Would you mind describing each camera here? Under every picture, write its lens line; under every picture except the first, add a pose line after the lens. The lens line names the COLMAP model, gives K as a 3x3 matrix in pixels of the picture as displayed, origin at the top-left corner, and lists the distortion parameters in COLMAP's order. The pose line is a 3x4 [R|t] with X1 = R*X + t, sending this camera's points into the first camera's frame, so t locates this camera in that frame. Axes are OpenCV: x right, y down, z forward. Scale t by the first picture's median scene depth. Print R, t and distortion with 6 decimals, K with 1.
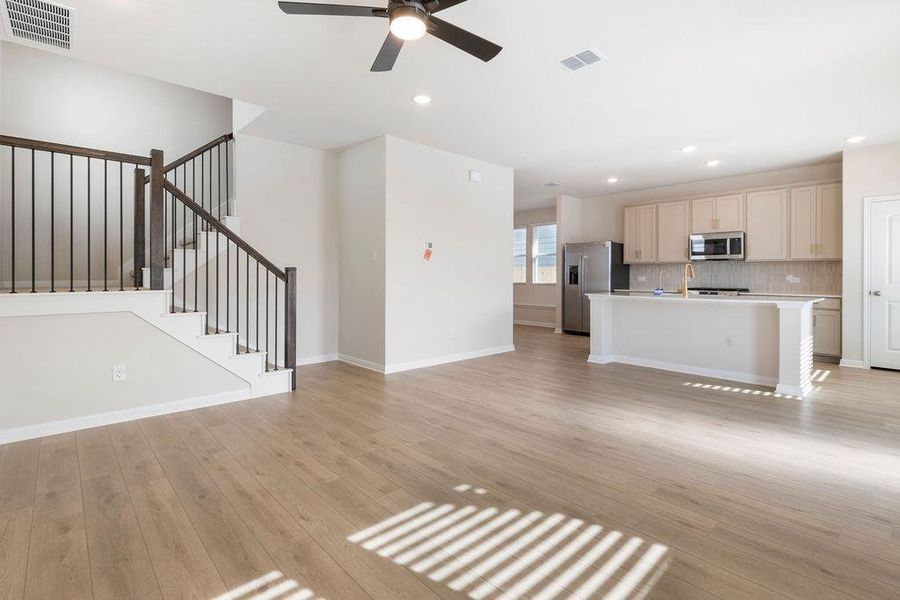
lens RADIAL K [[422.7, 0, 444.6], [0, 422.7, 275.7], [0, 0, 1]] dist [-0.000245, -0.002182]
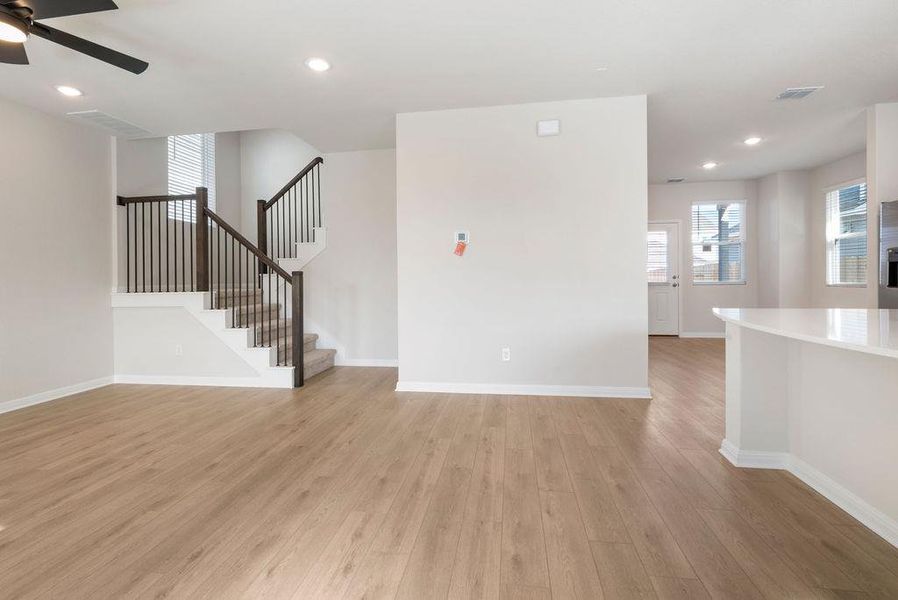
lens RADIAL K [[421.7, 0, 447.0], [0, 421.7, 275.5], [0, 0, 1]] dist [-0.000245, -0.002182]
pose [[0.629423, -0.016314, -0.776892, 0.502439], [0.016643, 0.999833, -0.007512, 0.003760], [0.776885, -0.008201, 0.629589, 0.455111]]
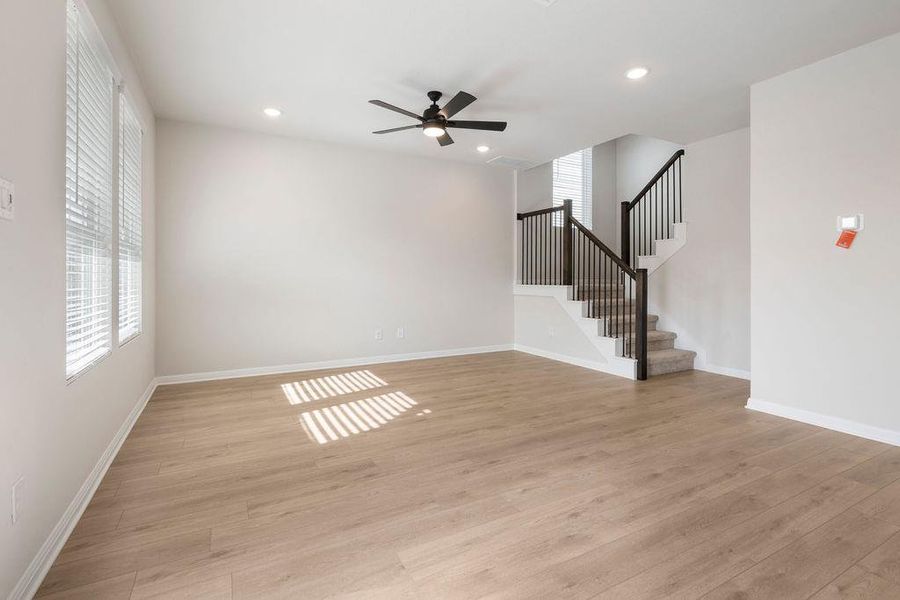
lens RADIAL K [[422.7, 0, 444.4], [0, 422.7, 272.6], [0, 0, 1]] dist [-0.000245, -0.002182]
pose [[-0.243712, -0.012638, -0.969765, 0.599133], [-0.003718, 0.999920, -0.012097, 0.004118], [0.969840, 0.000657, -0.243740, 0.559911]]
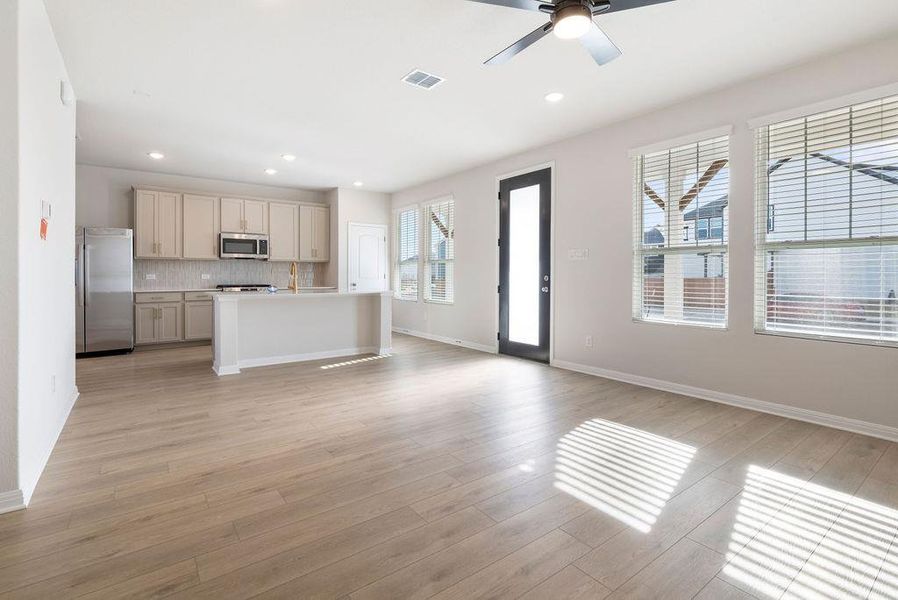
lens RADIAL K [[421.7, 0, 439.0], [0, 421.7, 275.4], [0, 0, 1]] dist [-0.000245, -0.002182]
pose [[0.115450, -0.004805, 0.993302, -0.427992], [-0.000199, 0.999988, 0.004860, -0.000019], [-0.993313, -0.000759, 0.115447, 0.458661]]
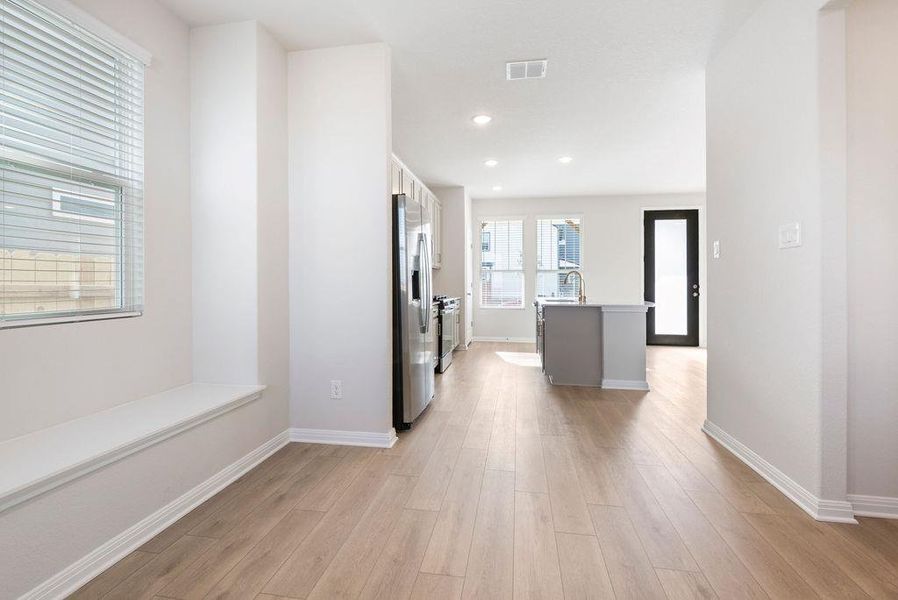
lens RADIAL K [[418.2, 0, 448.5], [0, 418.2, 294.8], [0, 0, 1]] dist [0.022398, 0.000224]
pose [[-0.627132, -0.017532, 0.778716, -0.036751], [-0.001546, 0.999773, 0.021264, 0.009389], [-0.778912, 0.012132, -0.627016, 1.742436]]
